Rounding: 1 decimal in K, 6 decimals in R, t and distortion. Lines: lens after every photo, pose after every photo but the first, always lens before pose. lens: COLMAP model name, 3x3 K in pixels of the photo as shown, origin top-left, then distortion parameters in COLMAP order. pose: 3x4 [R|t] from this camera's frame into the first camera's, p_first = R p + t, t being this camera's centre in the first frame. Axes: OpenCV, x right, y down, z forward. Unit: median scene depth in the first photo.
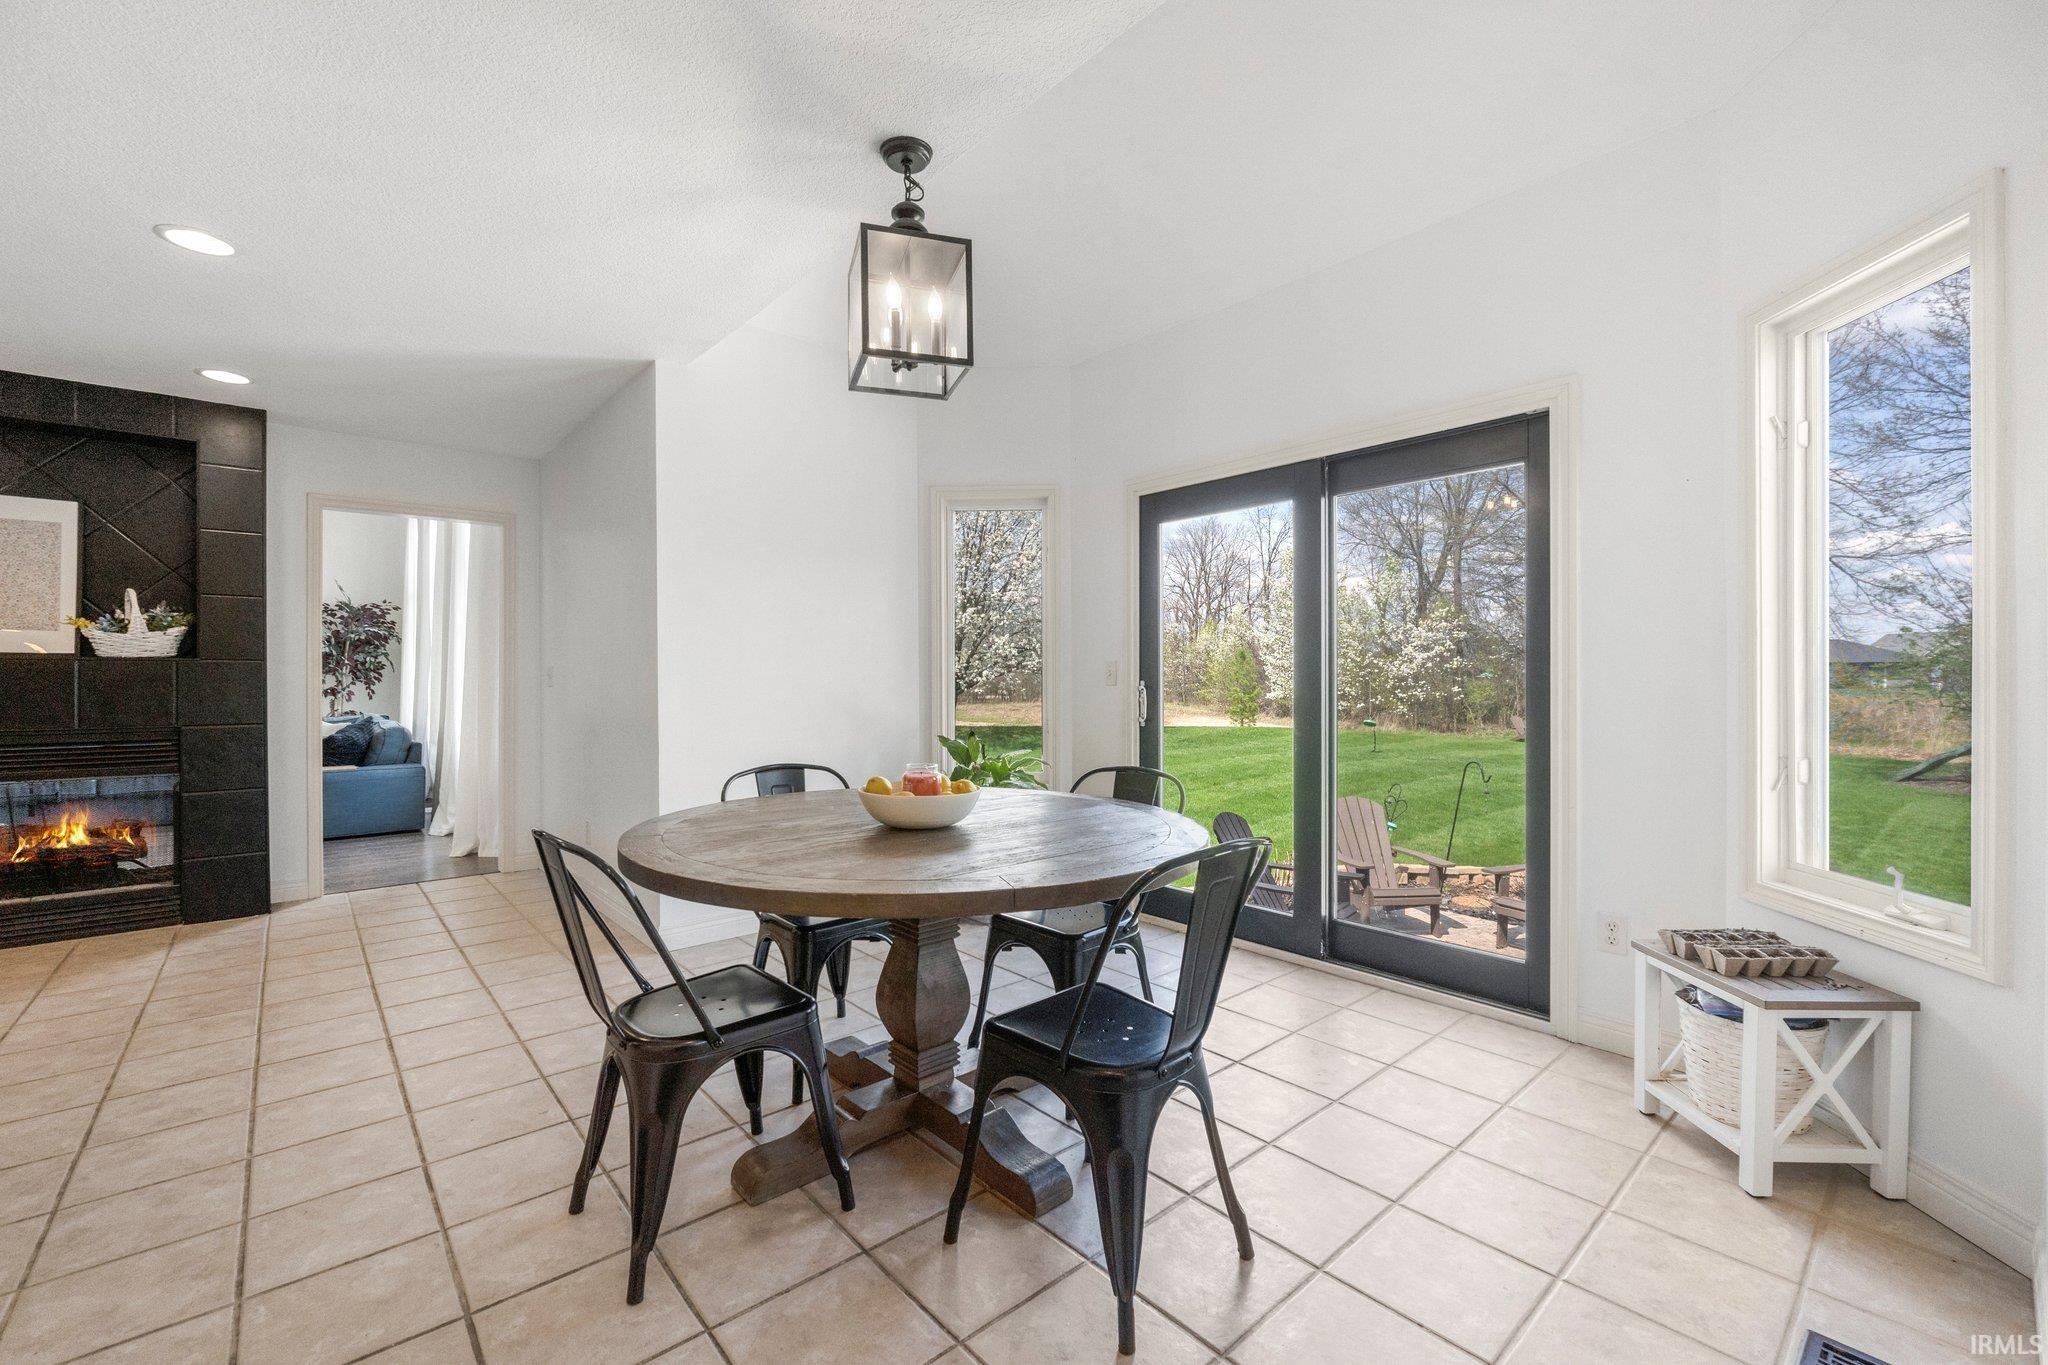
lens RADIAL K [[844.8, 0, 1019.5], [0, 844.8, 688.5], [0, 0, 1]] dist [-0.006784, -0.000142]
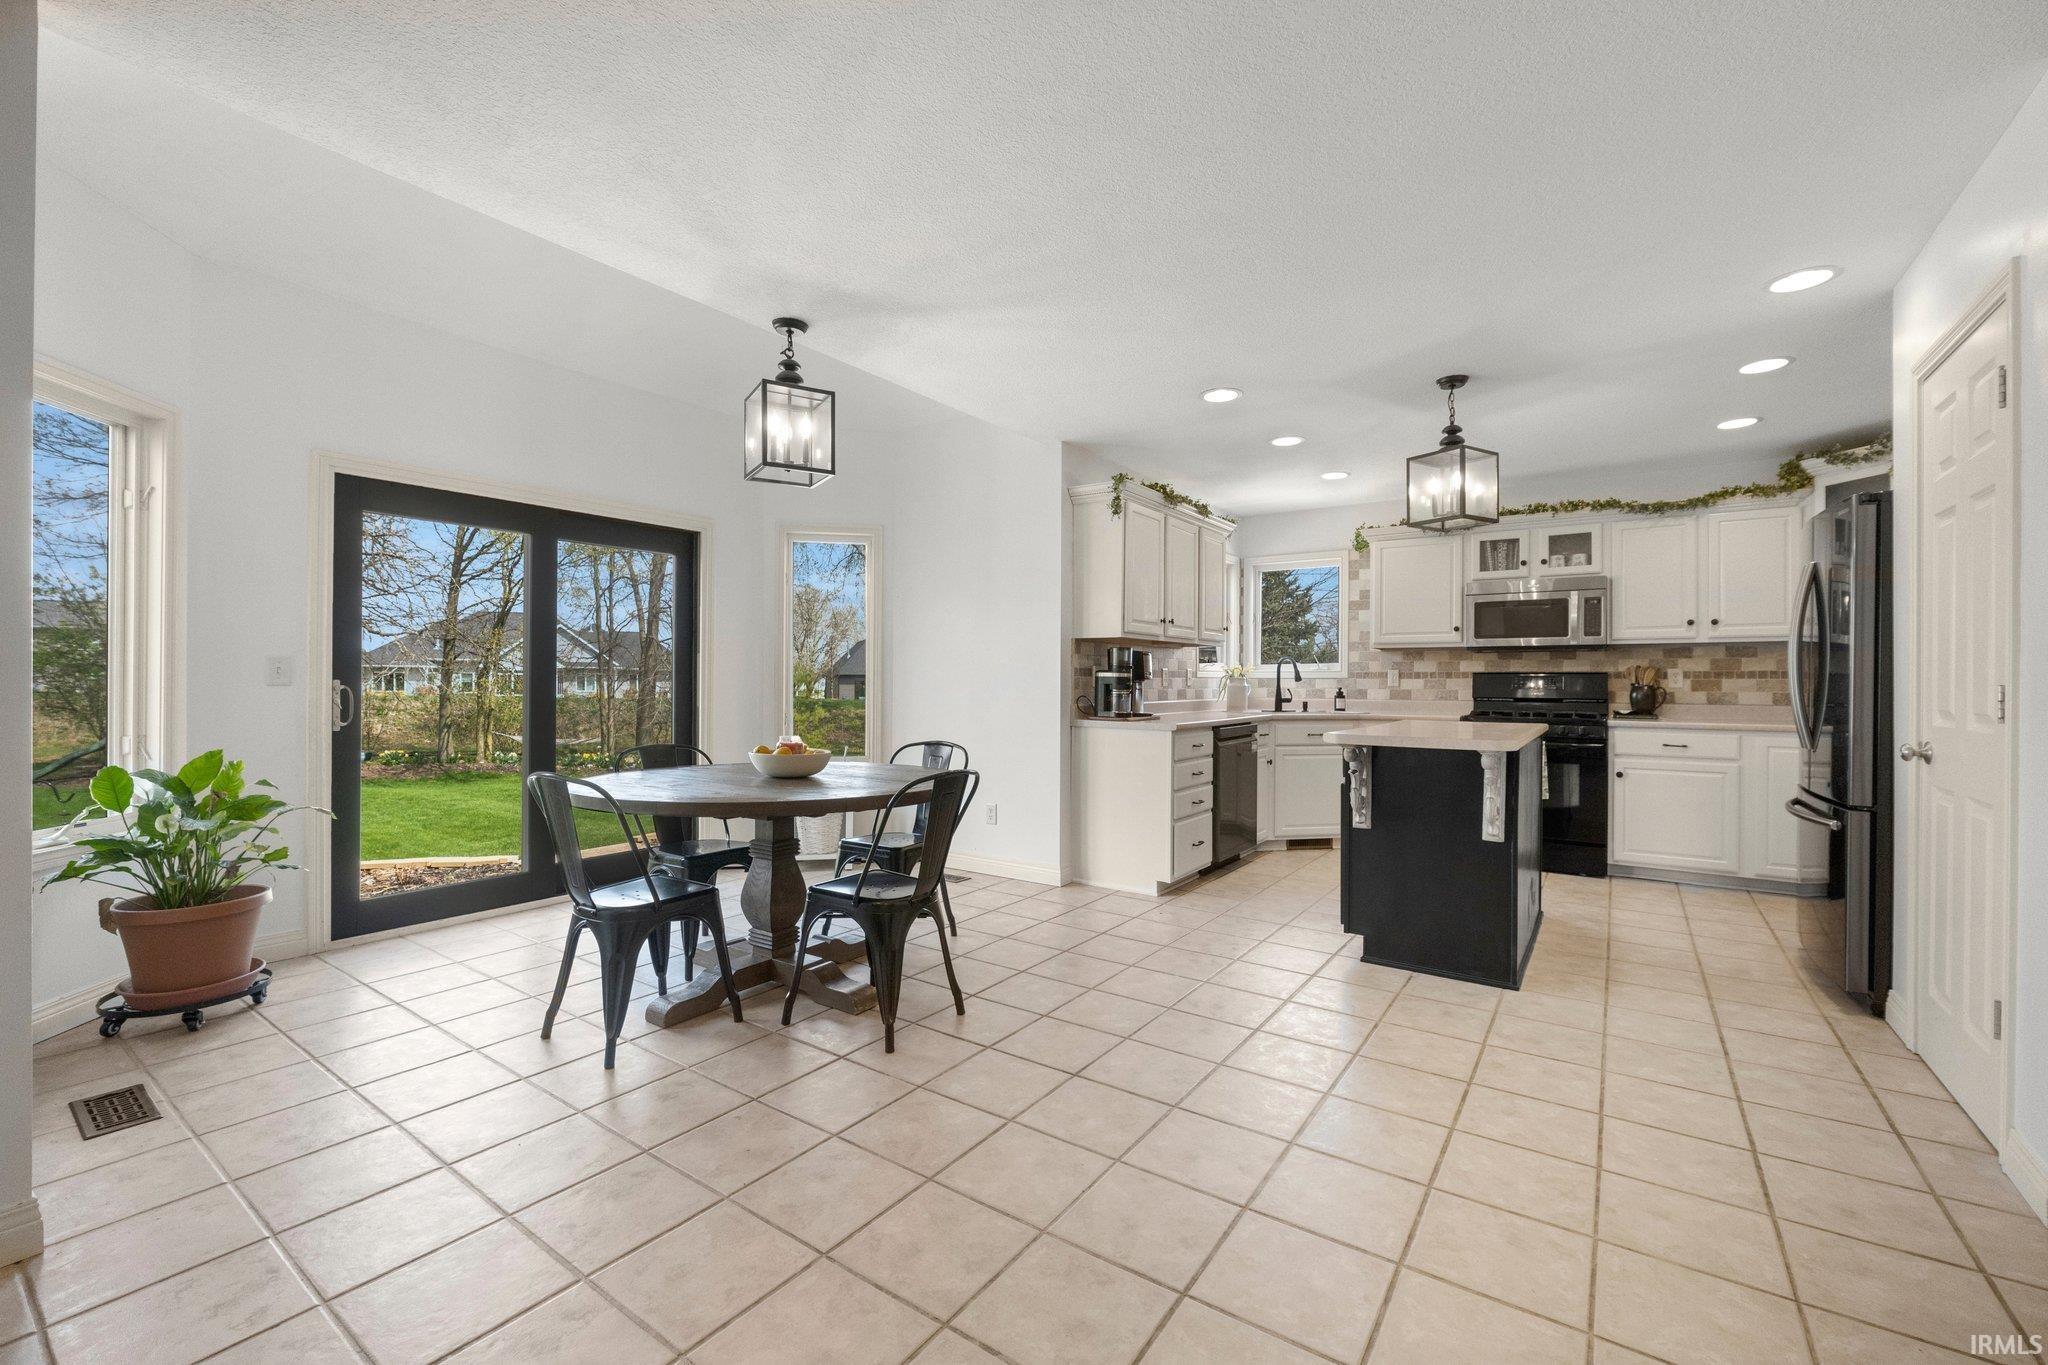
lens RADIAL K [[844.8, 0, 1032.5], [0, 844.8, 682.8], [0, 0, 1]] dist [-0.006784, -0.000142]
pose [[-0.246632, 0.003697, 0.969102, -0.853859], [0.005129, 0.999984, -0.002509, 0.000390], [-0.969096, 0.004351, -0.246647, 0.482853]]
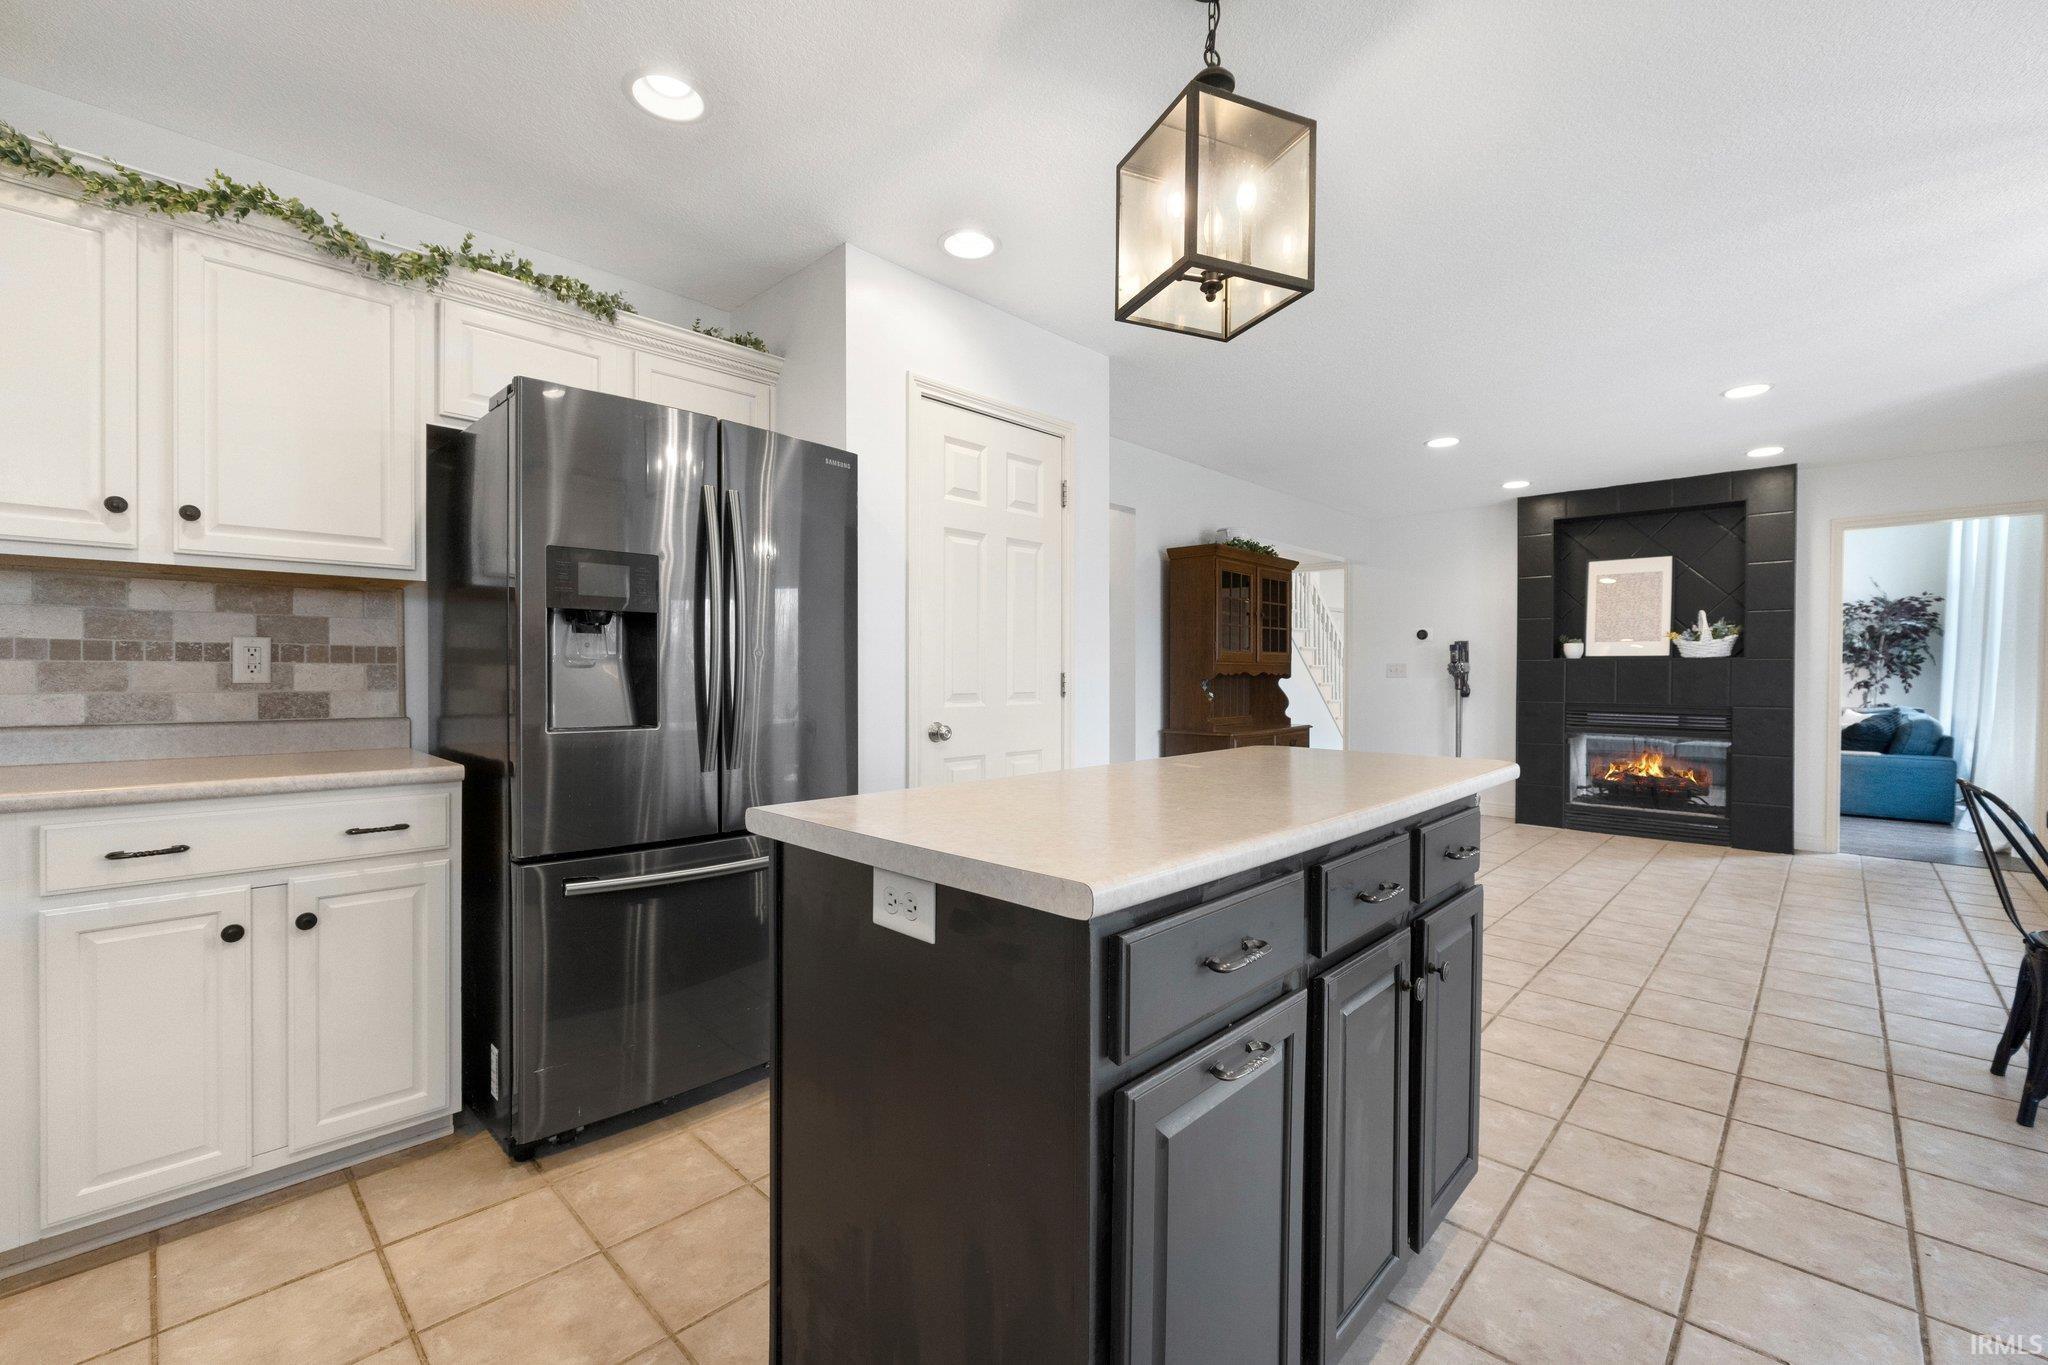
lens RADIAL K [[844.8, 0, 1038.4], [0, 844.8, 676.3], [0, 0, 1]] dist [-0.006784, -0.000142]
pose [[0.095811, 0.007117, -0.995374, 0.276147], [-0.013102, 0.999897, 0.005889, 0.001926], [0.995313, 0.012477, 0.095895, -0.277840]]
